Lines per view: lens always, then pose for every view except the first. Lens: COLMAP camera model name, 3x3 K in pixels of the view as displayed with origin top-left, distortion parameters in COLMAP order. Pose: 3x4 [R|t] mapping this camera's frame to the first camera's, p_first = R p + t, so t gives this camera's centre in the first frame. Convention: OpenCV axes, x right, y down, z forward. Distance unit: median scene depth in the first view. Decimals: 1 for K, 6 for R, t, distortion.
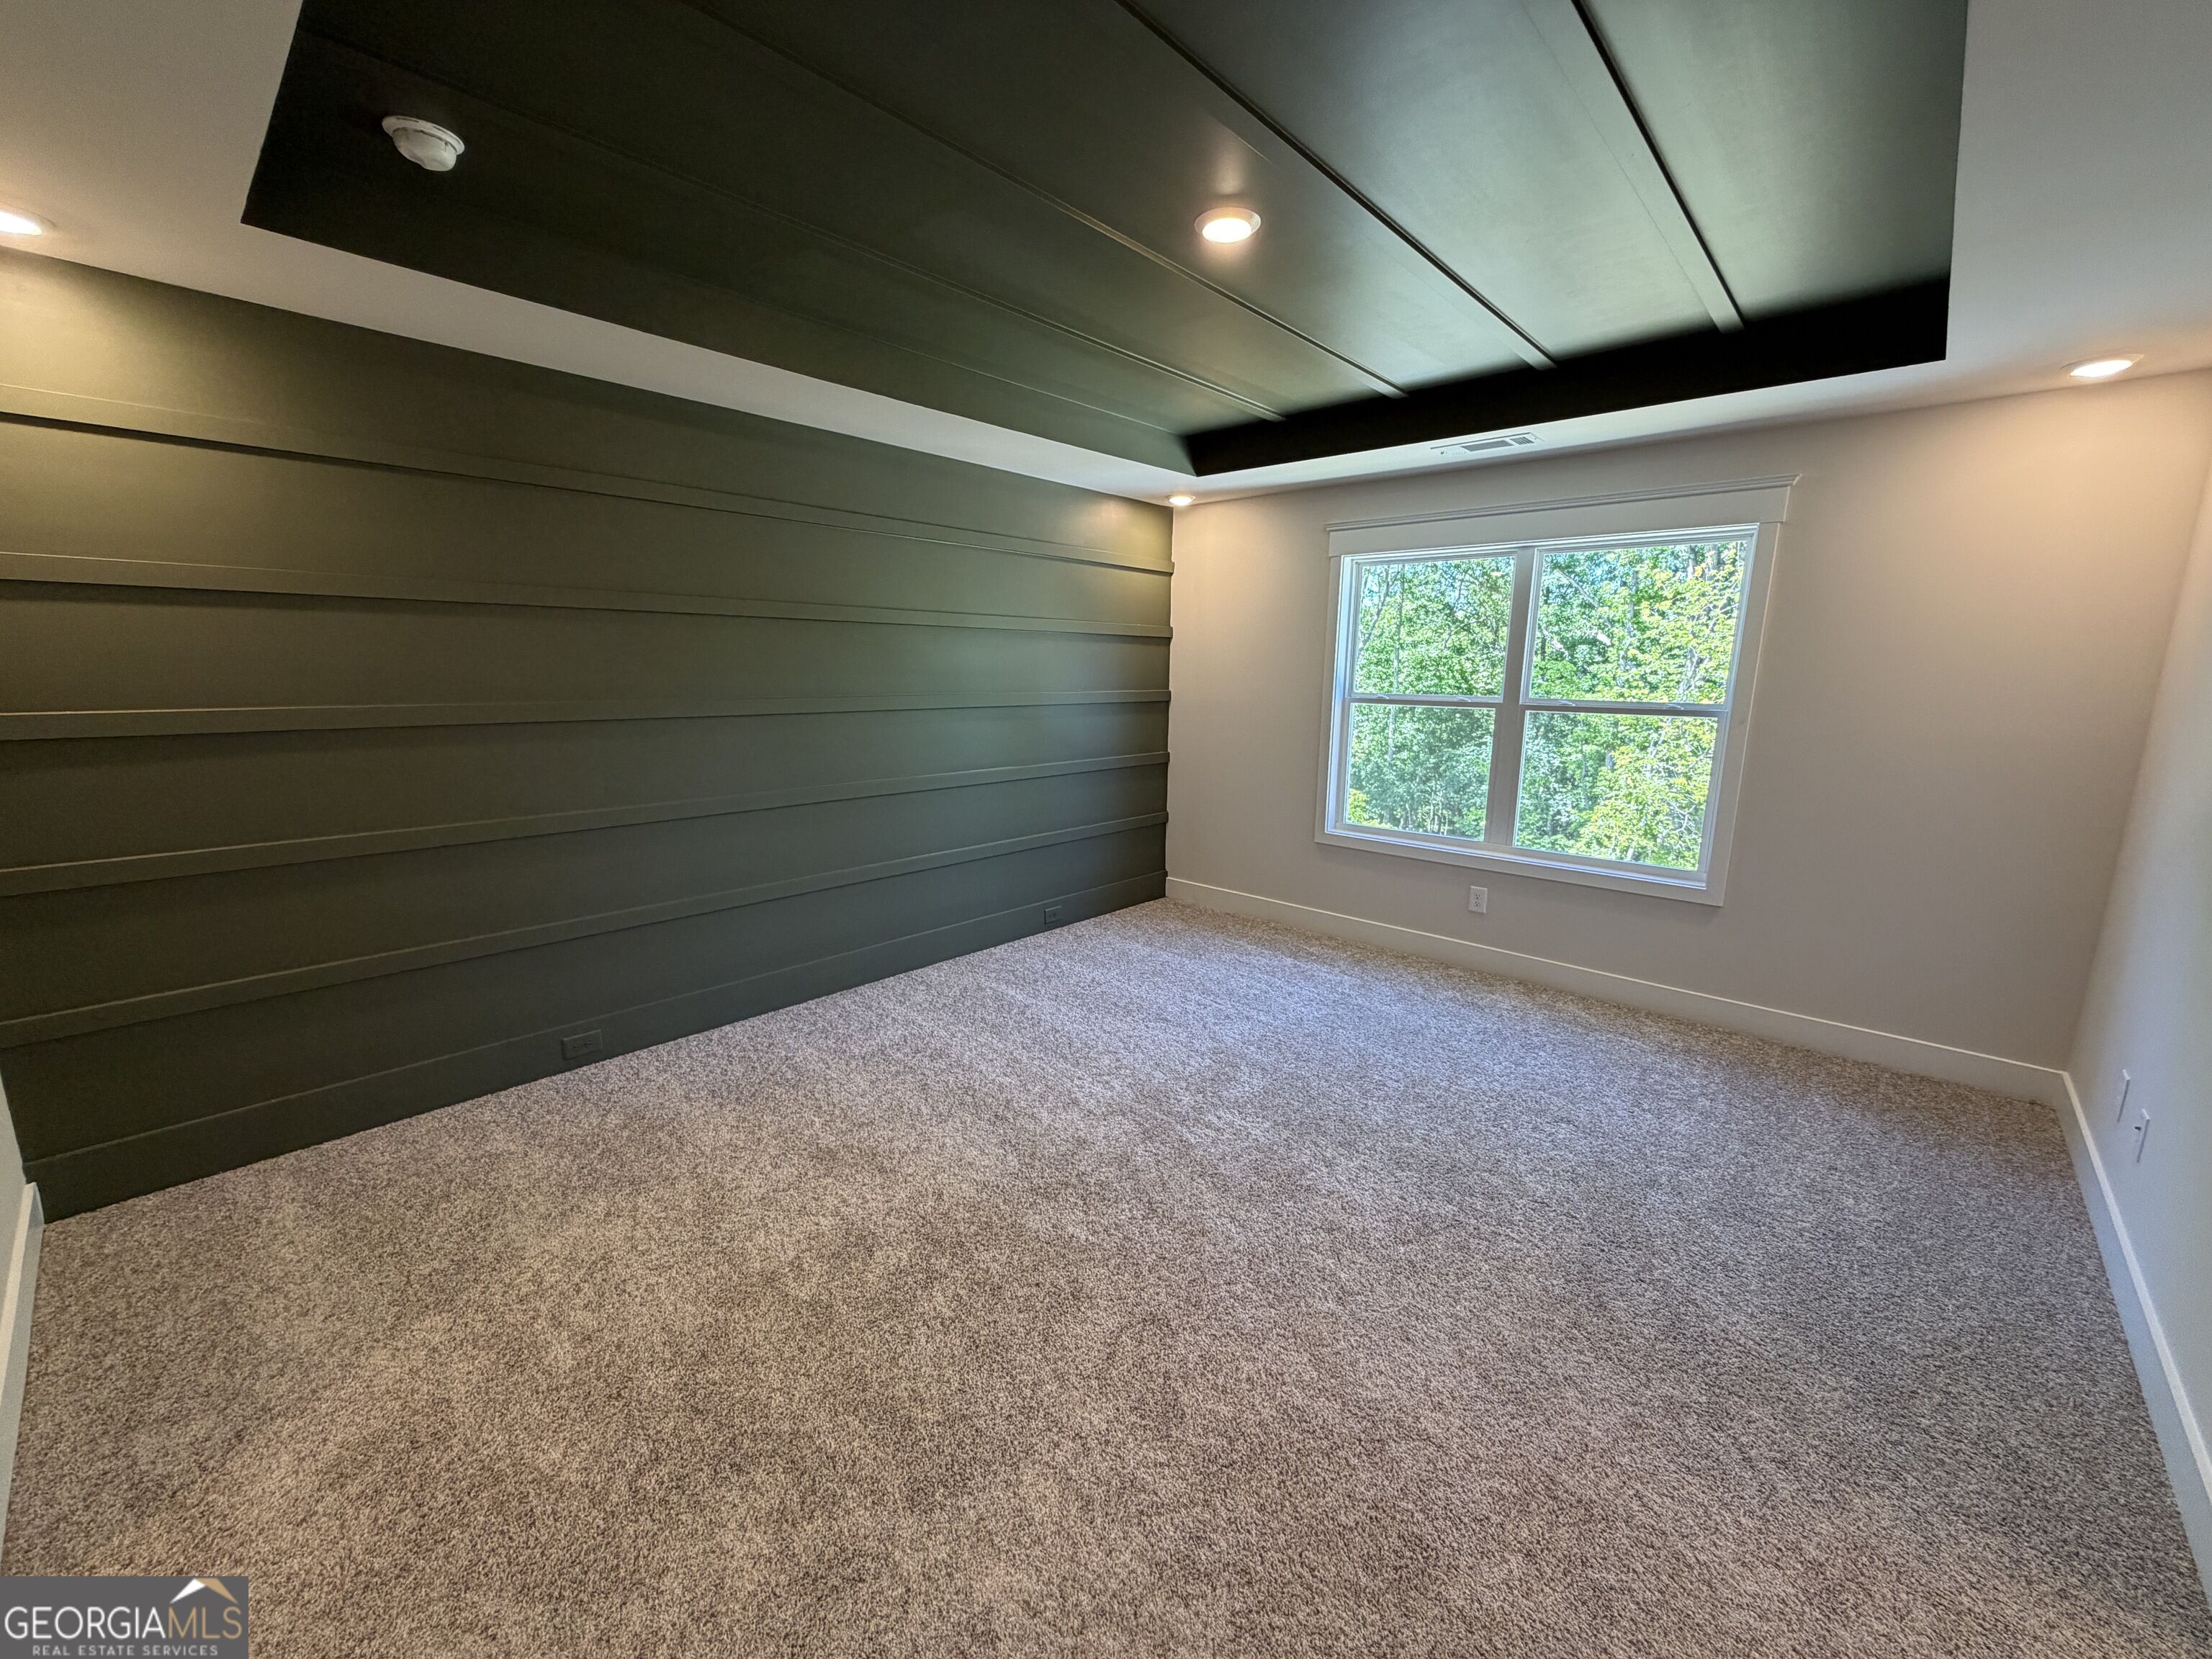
lens RADIAL K [[883.9, 0, 1099.9], [0, 883.9, 832.0], [0, 0, 1]] dist [-0.001546, 0.000150]
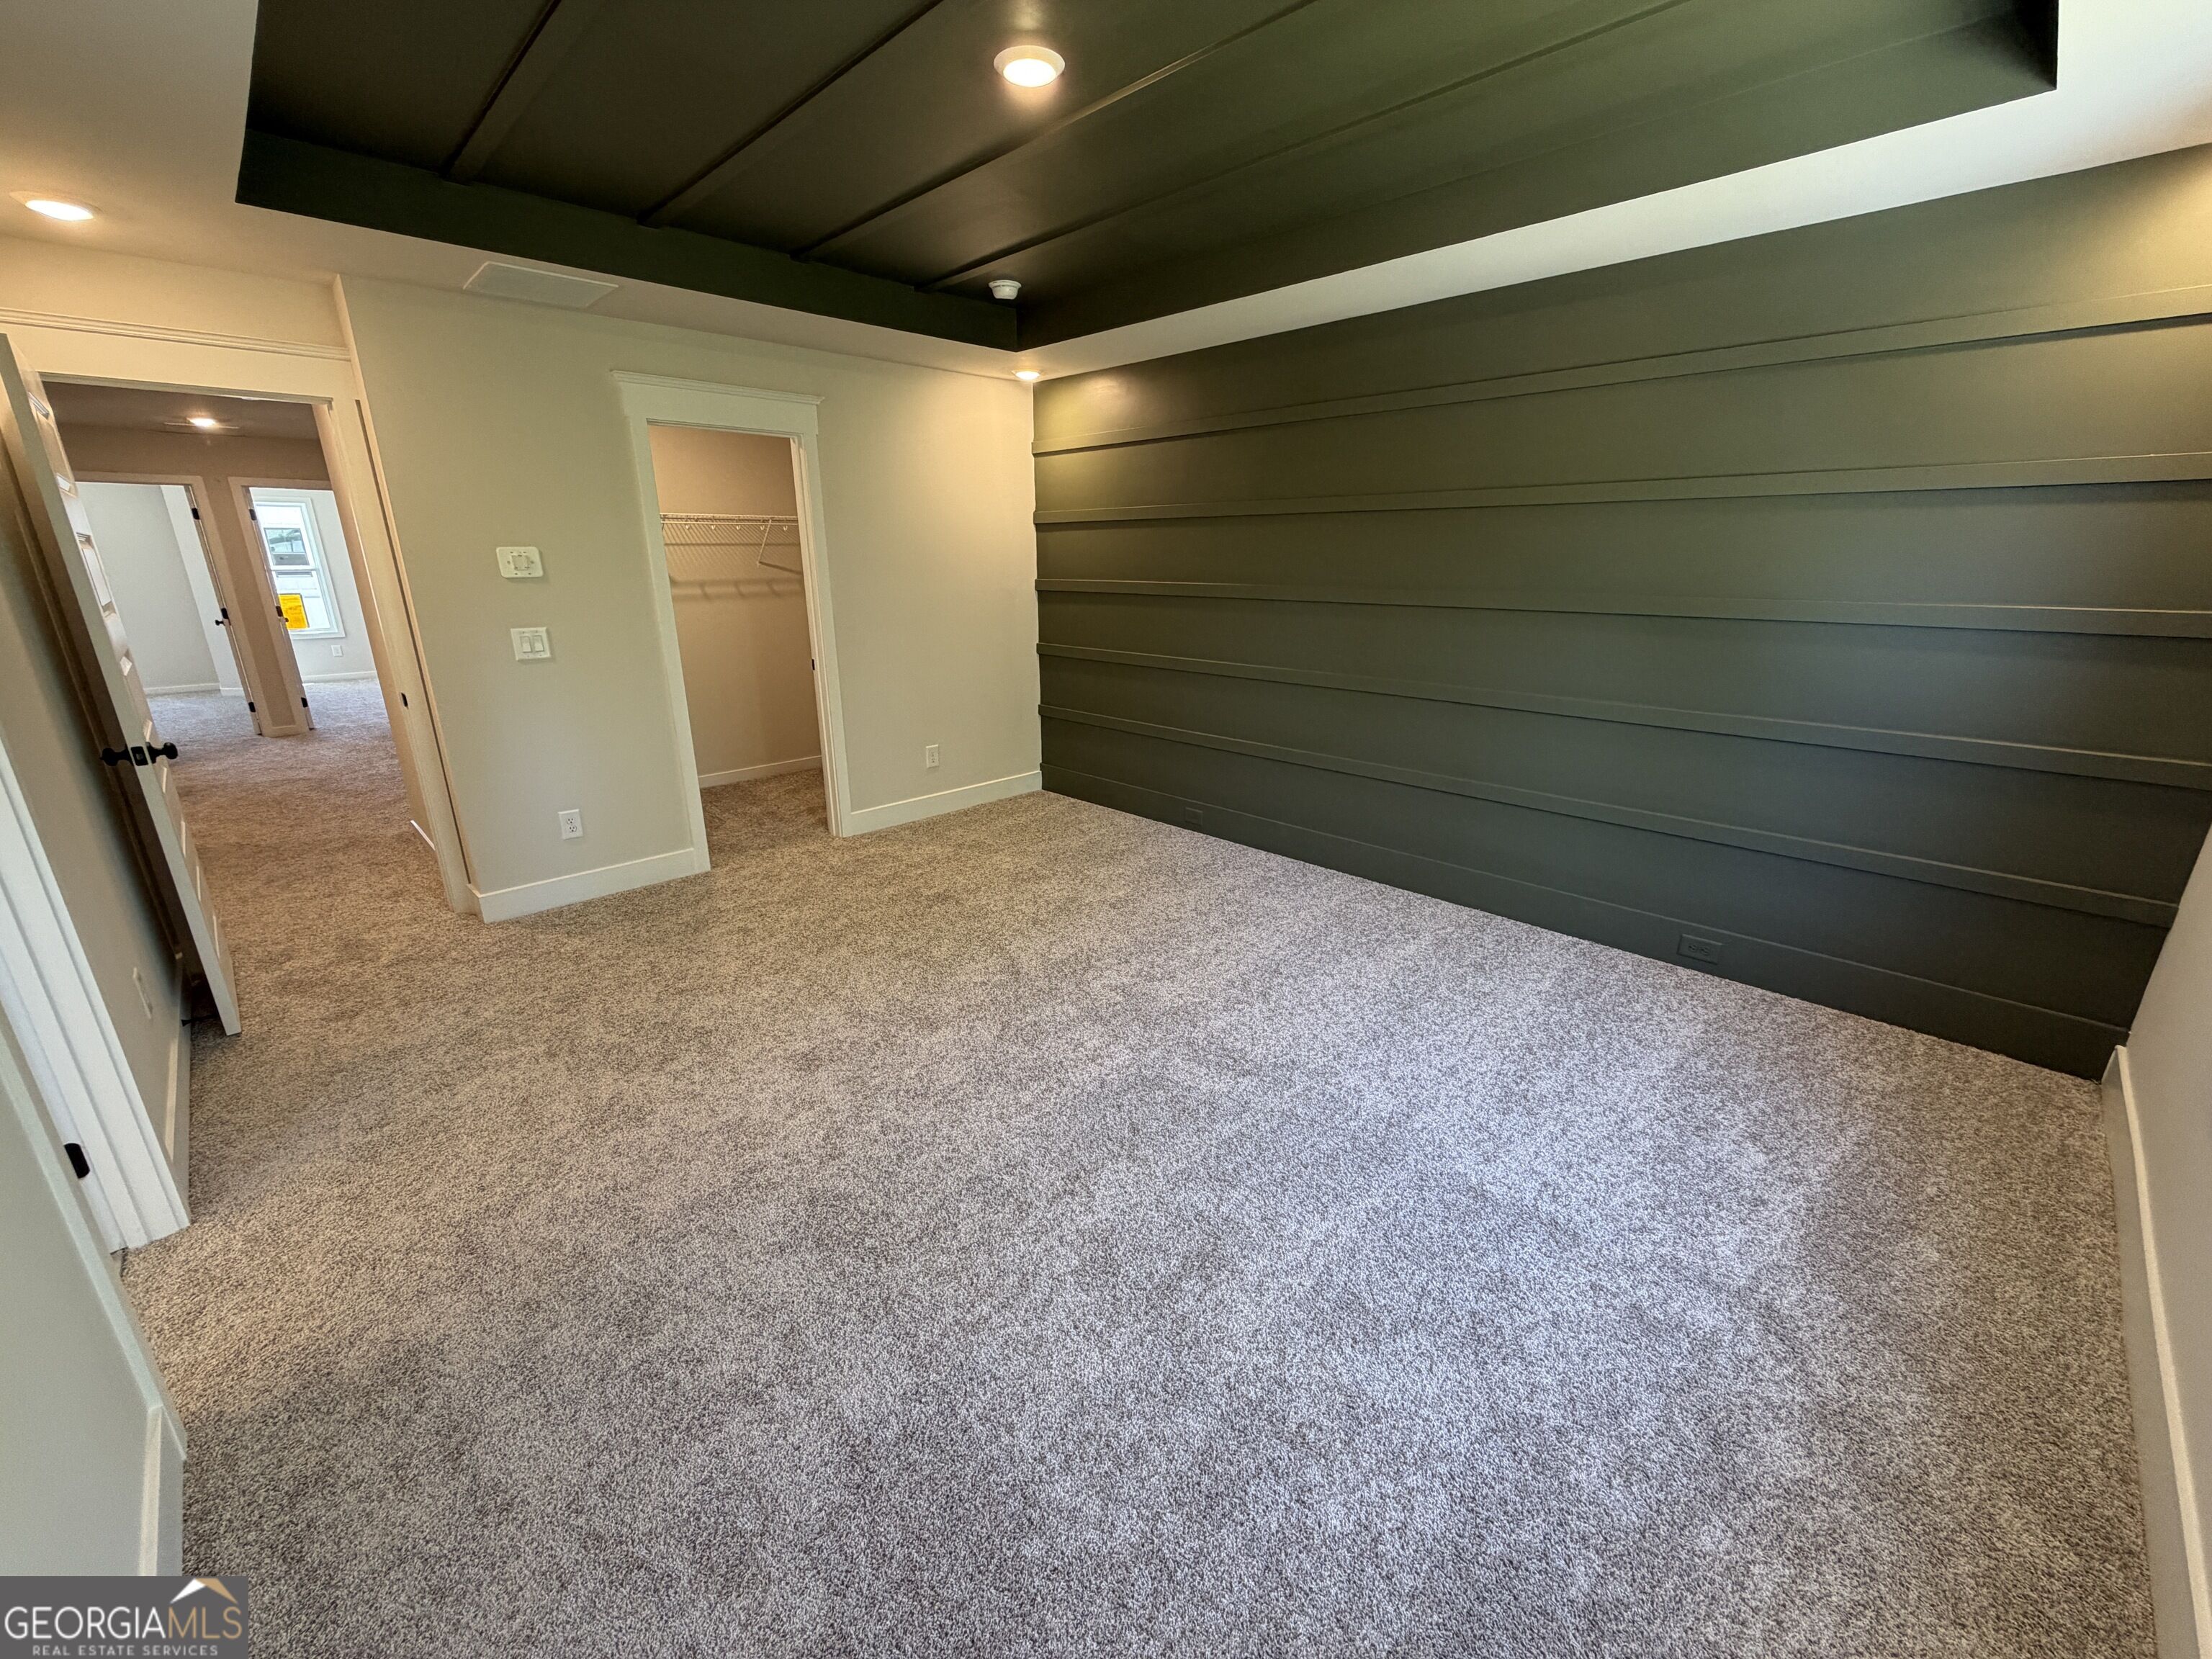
lens RADIAL K [[883.9, 0, 1099.9], [0, 883.9, 832.0], [0, 0, 1]] dist [-0.001546, 0.000150]
pose [[-0.057692, 0.289132, -0.955549, 0.783414], [-0.183605, 0.937744, 0.294830, -0.134656], [0.981306, 0.192453, -0.001014, 0.758169]]
